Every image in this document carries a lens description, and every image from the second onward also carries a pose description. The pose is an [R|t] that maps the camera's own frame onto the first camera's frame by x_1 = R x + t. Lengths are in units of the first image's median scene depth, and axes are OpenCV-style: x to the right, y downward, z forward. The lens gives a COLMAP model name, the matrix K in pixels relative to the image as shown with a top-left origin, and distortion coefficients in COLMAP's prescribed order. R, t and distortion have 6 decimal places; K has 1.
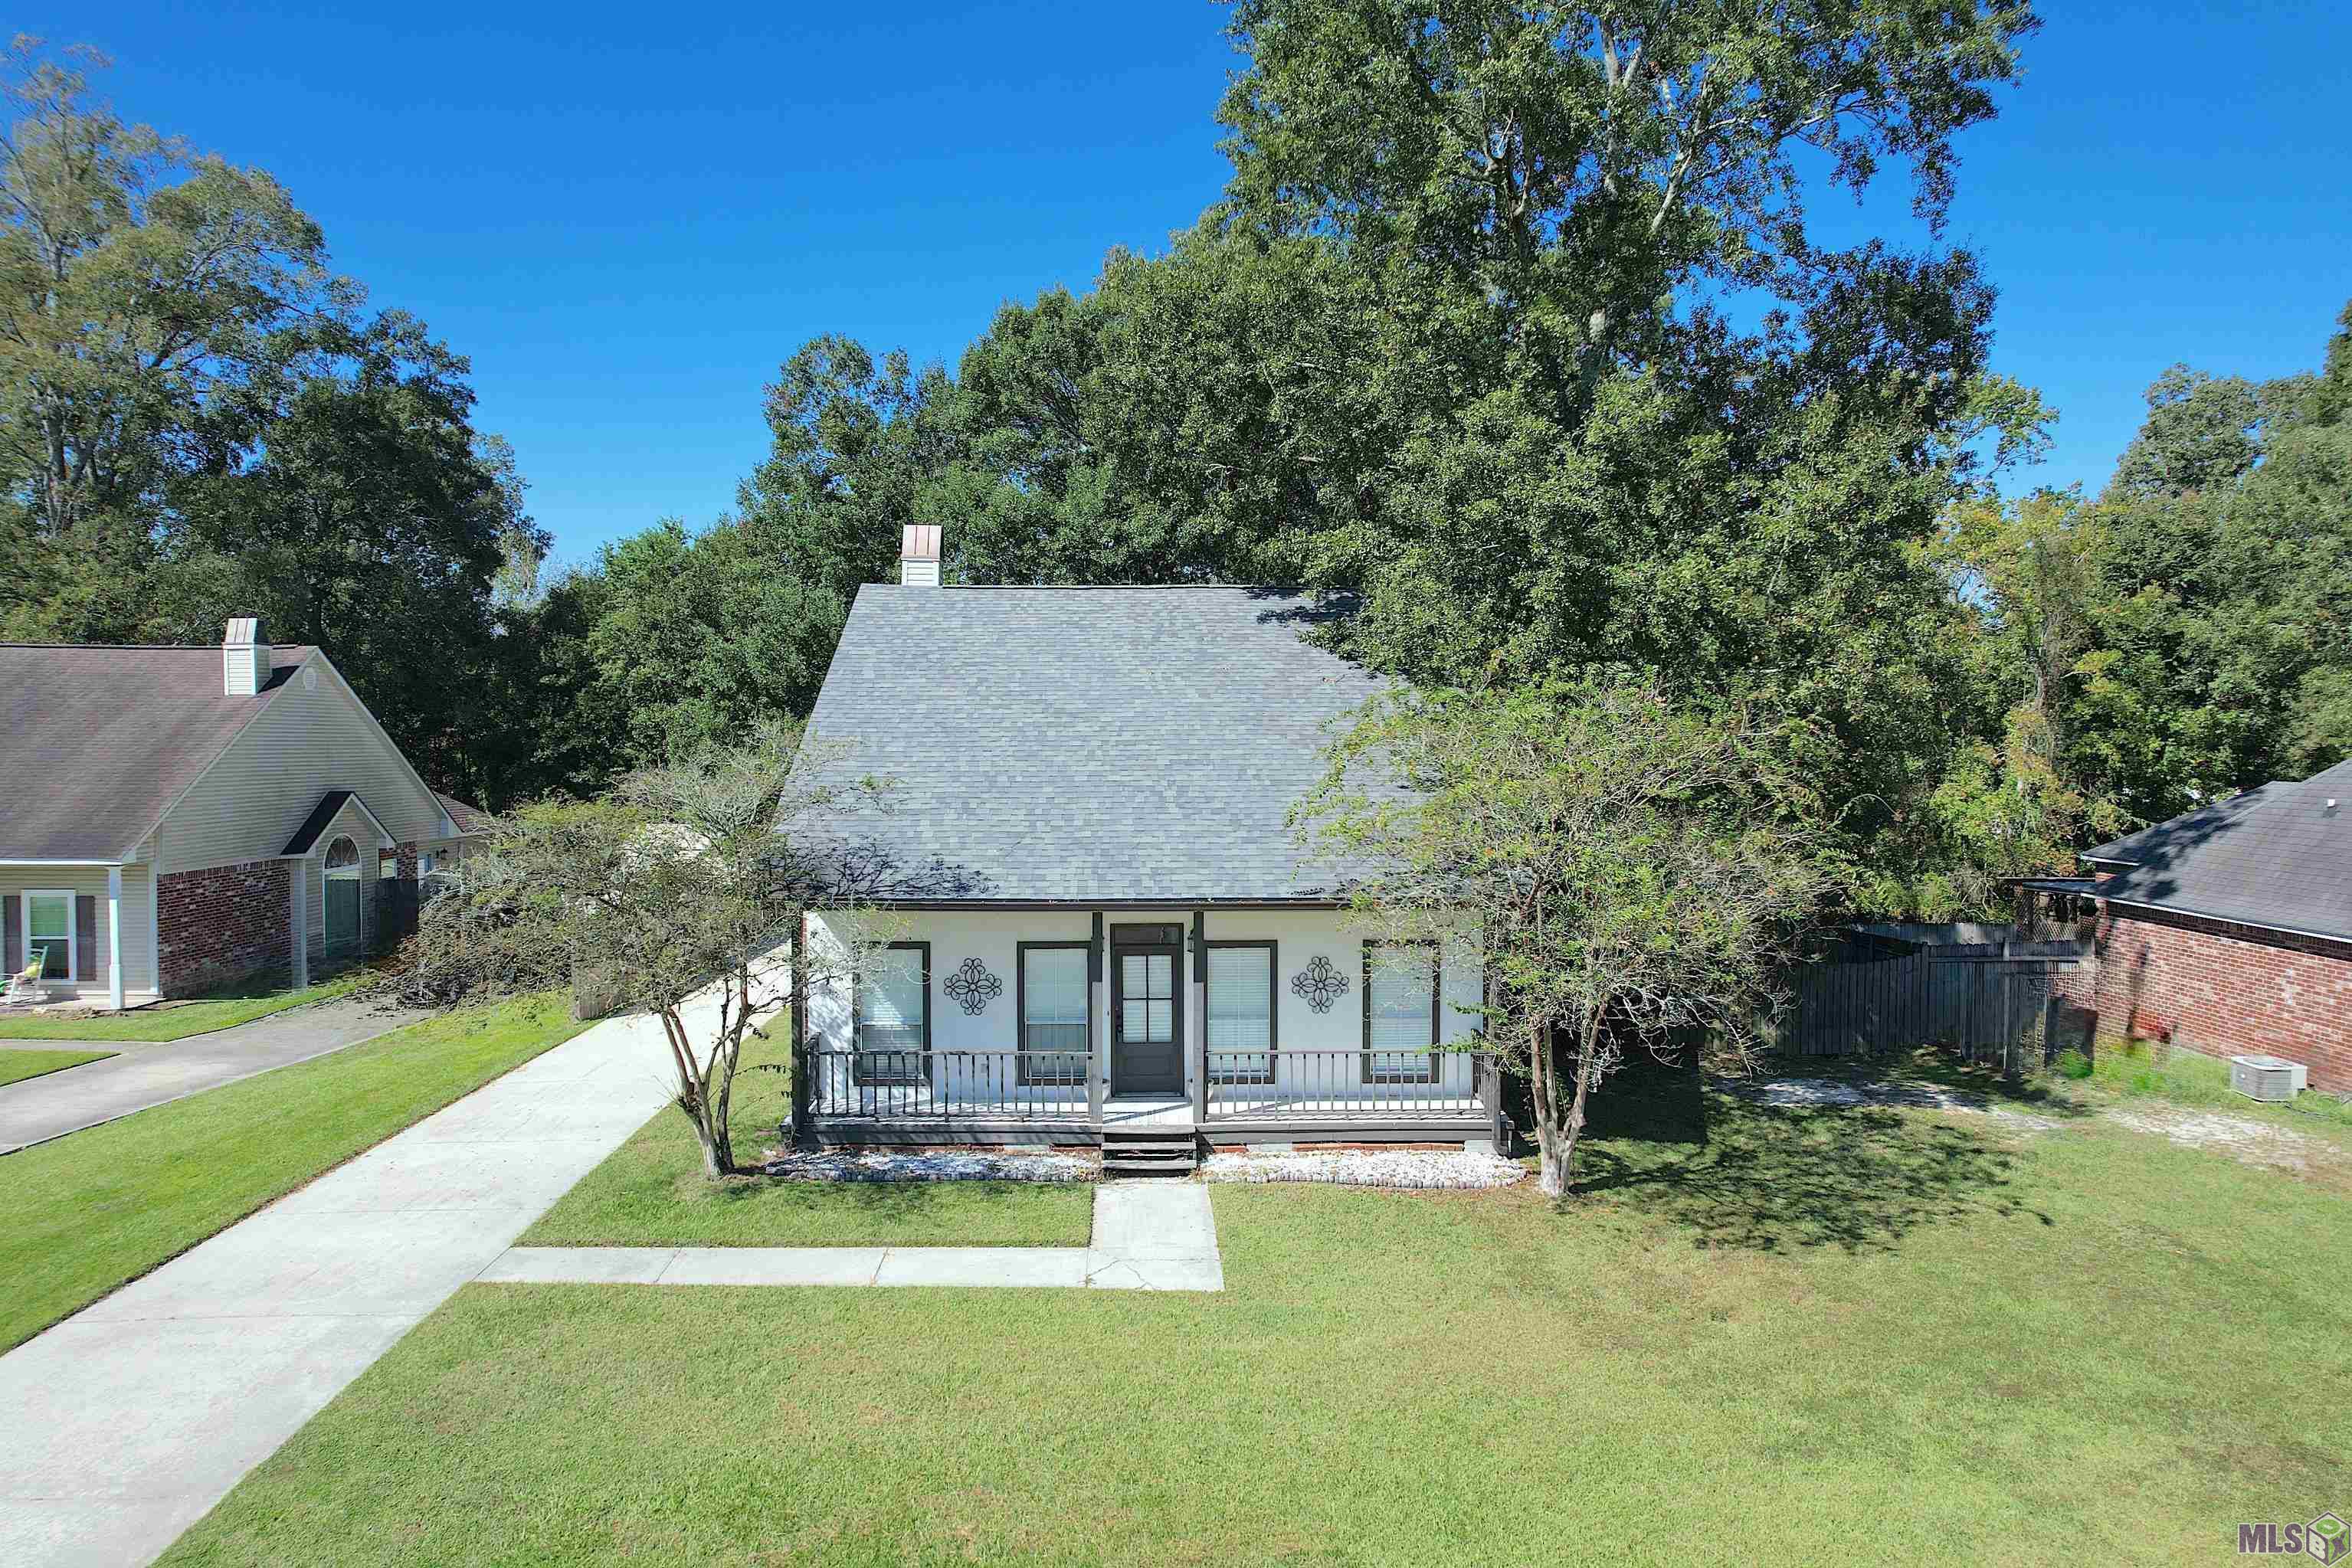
lens RADIAL K [[1435.5, 0, 1173.7], [0, 1435.5, 776.9], [0, 0, 1]] dist [-0.004937, 0.004863]
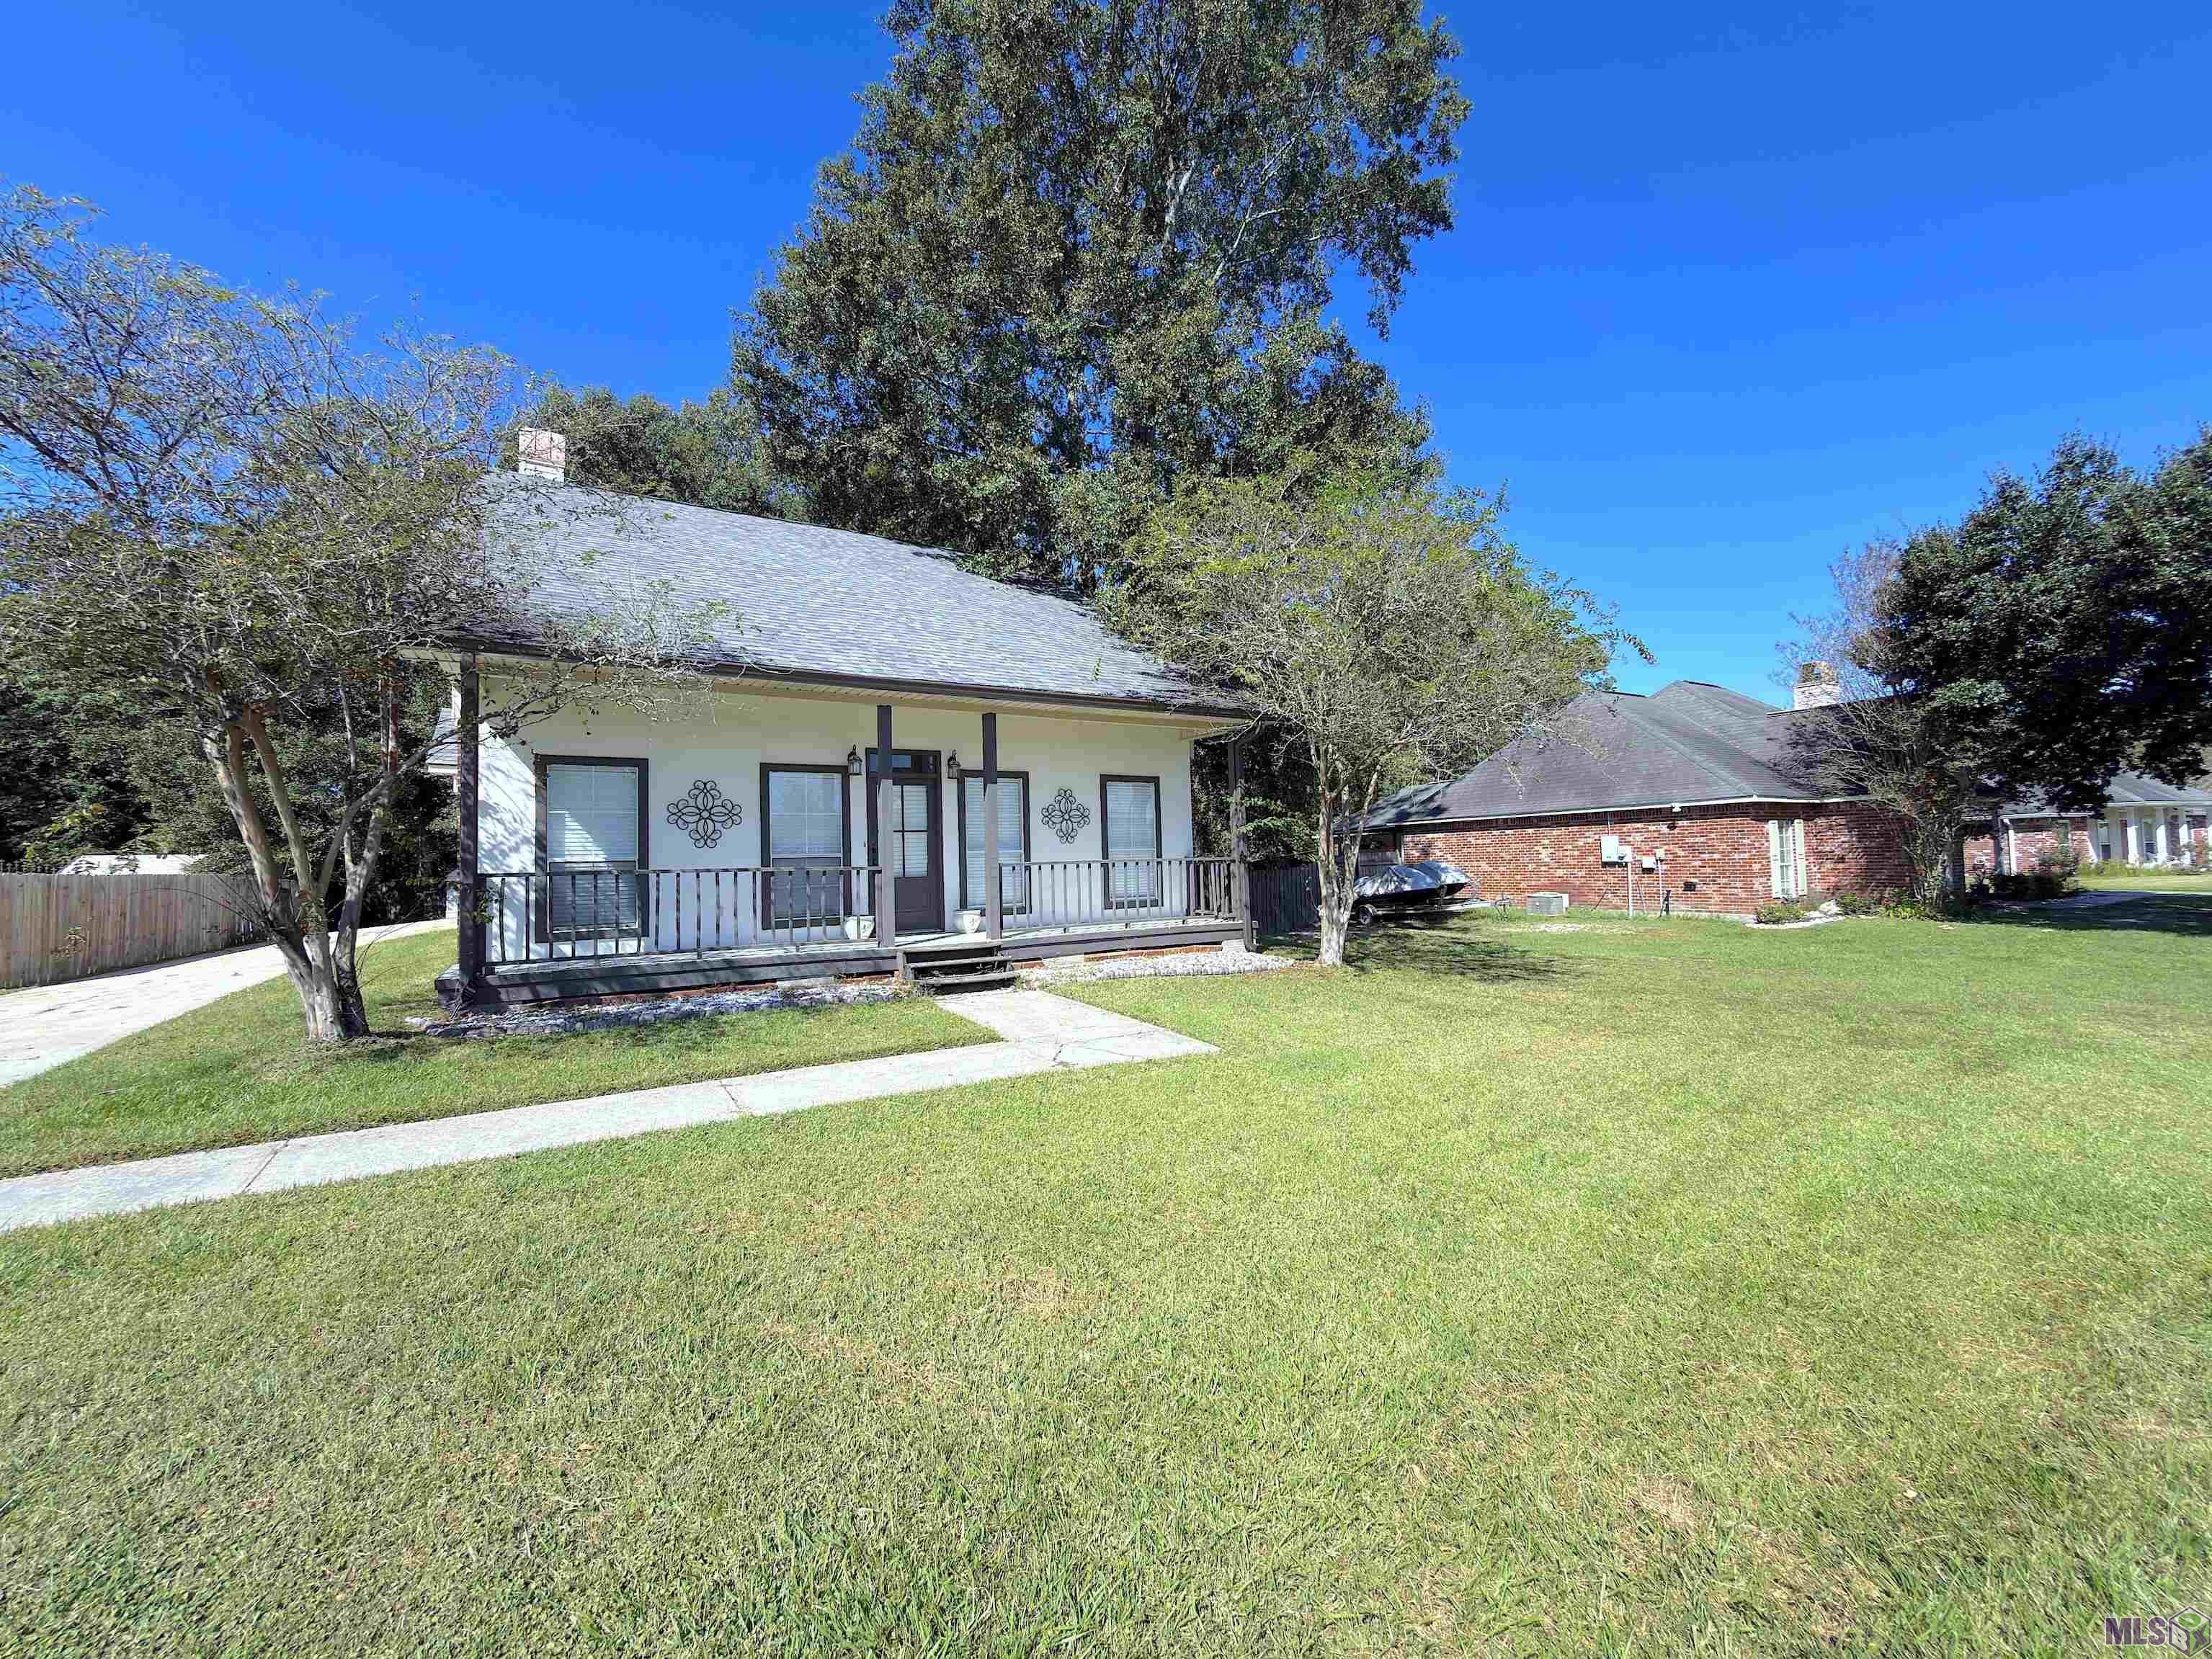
lens RADIAL K [[878.4, 0, 1092.5], [0, 878.4, 827.6], [0, 0, 1]] dist [0.001335, -0.000488]
pose [[0.882176, -0.008635, 0.470842, -0.179465], [0.040350, 0.997541, -0.057307, 0.190153], [-0.469189, 0.069553, 0.880355, 0.433372]]
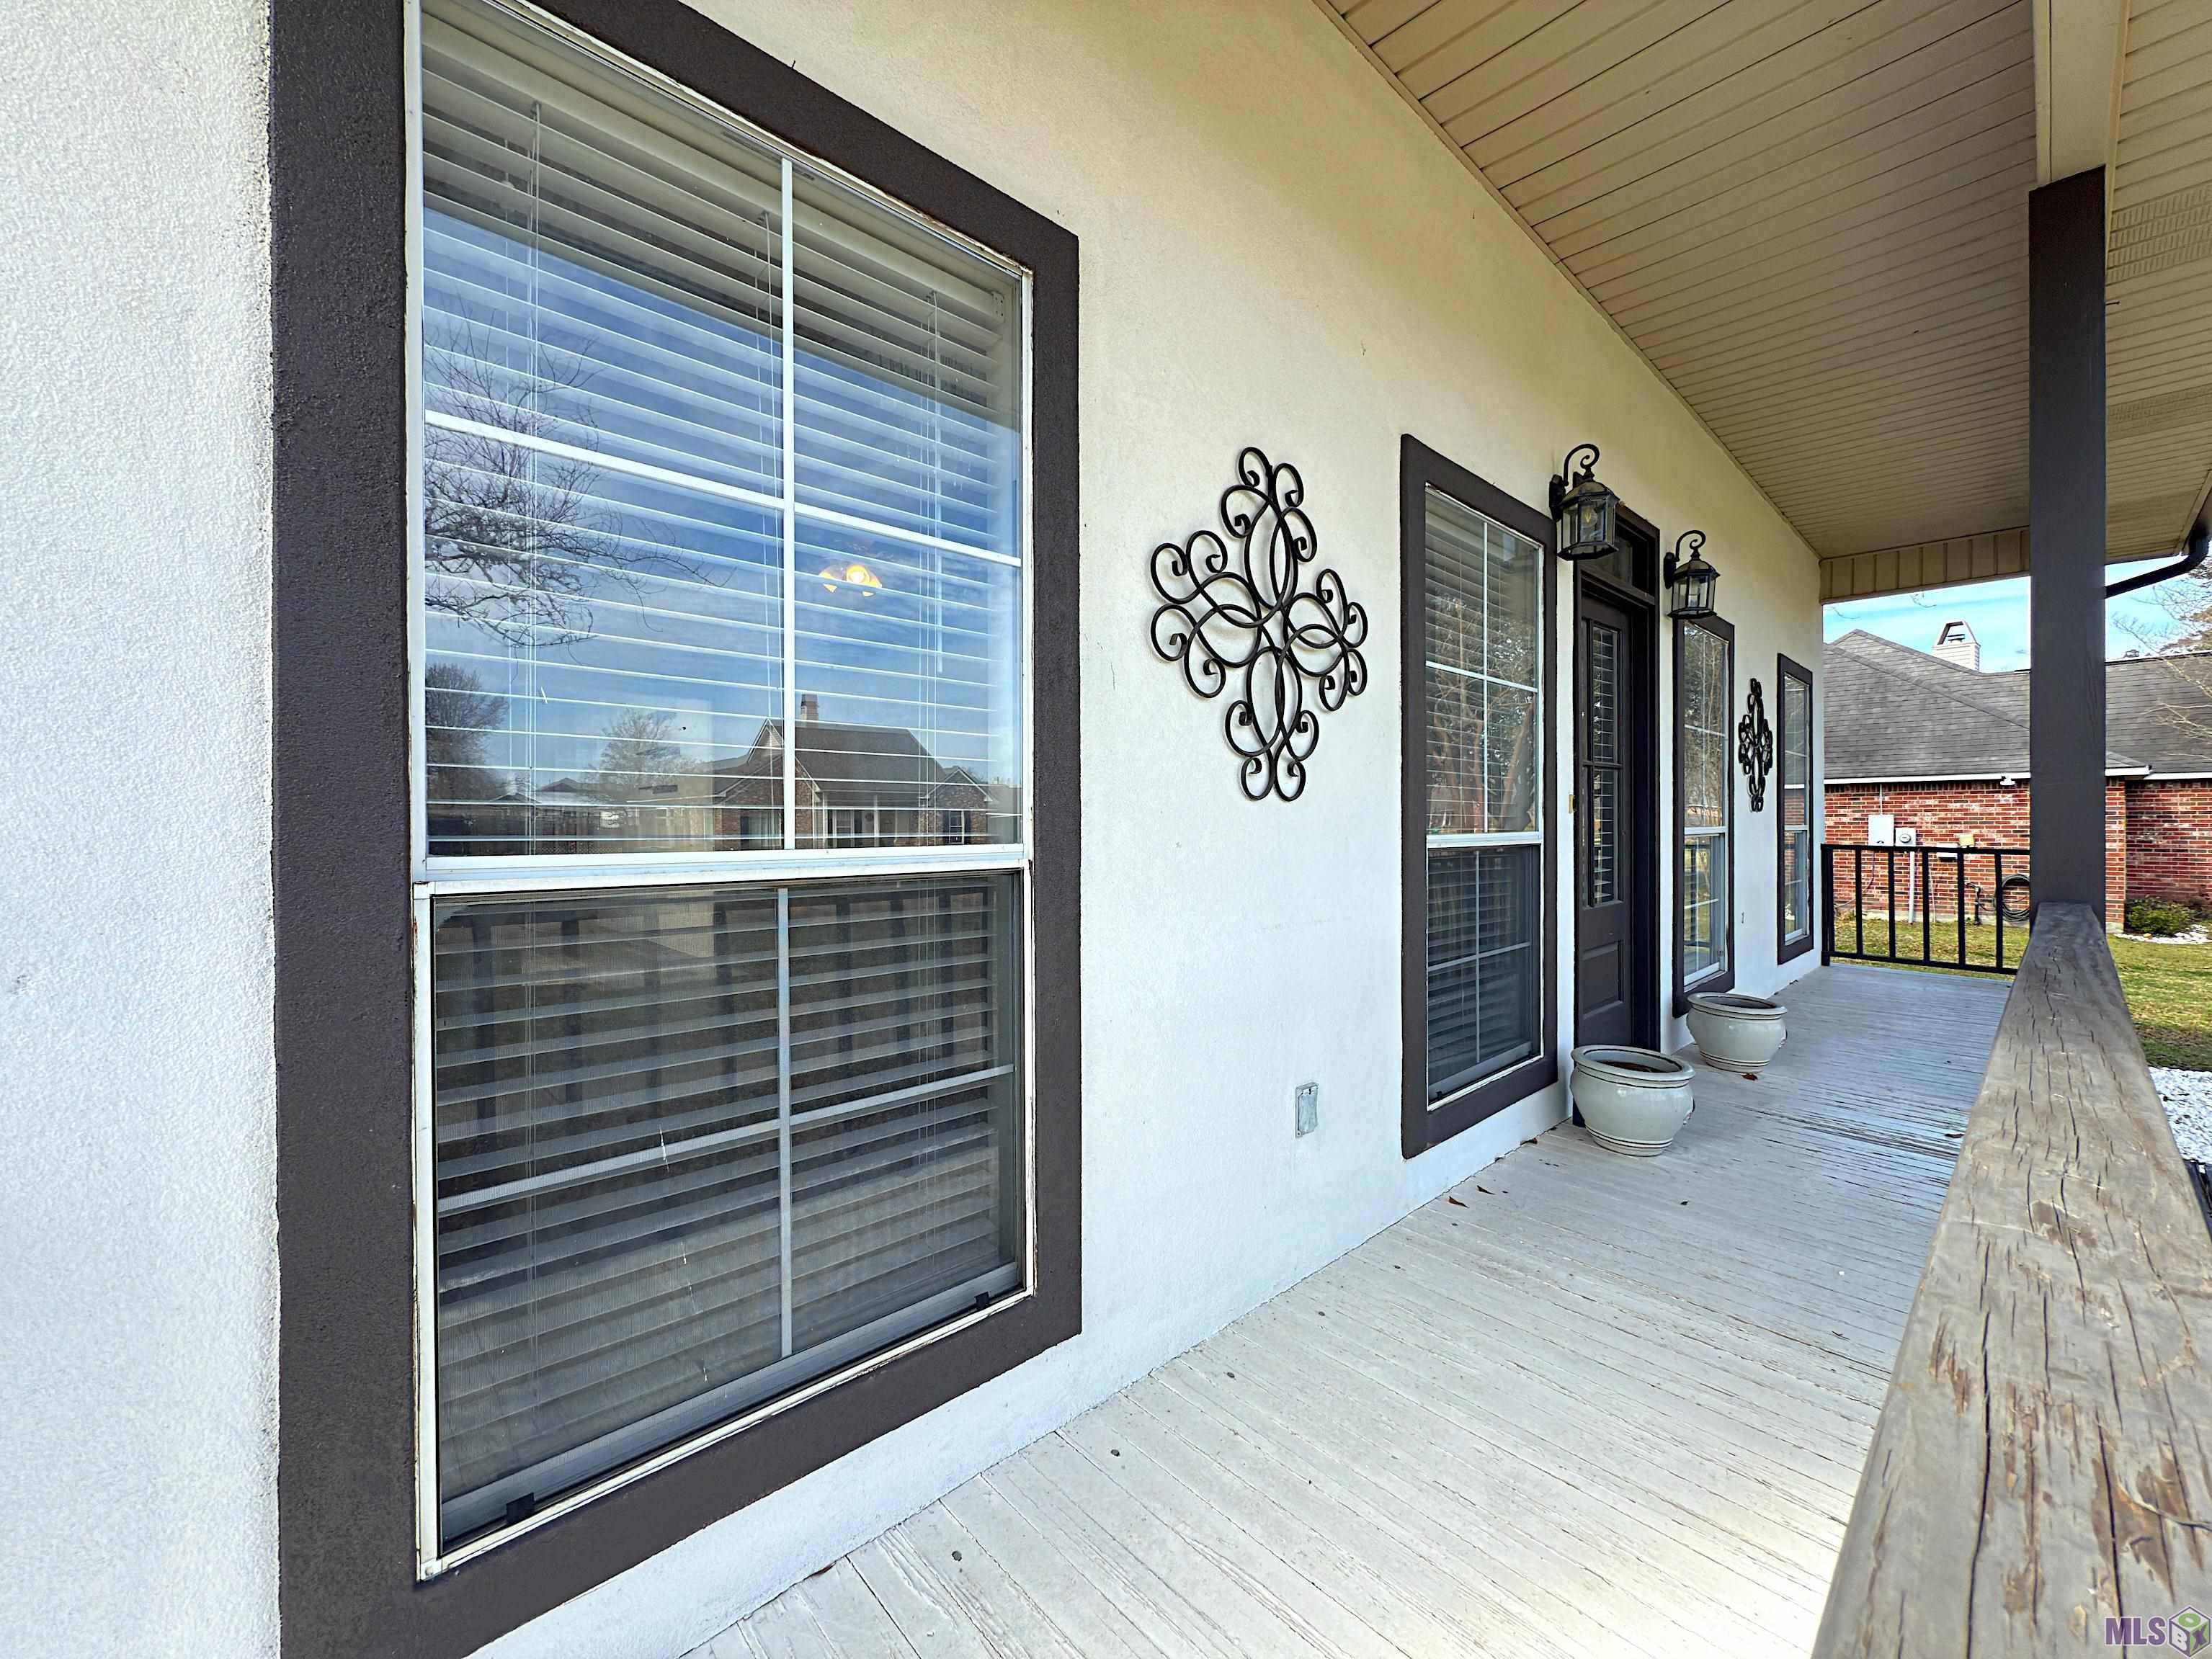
lens RADIAL K [[878.4, 0, 1099.0], [0, 878.4, 821.1], [0, 0, 1]] dist [0.001335, -0.000488]
pose [[0.752489, -0.006614, 0.658571, -0.218477], [0.017114, 0.999808, -0.009514, 0.166739], [-0.658382, 0.018430, 0.752458, 0.924539]]
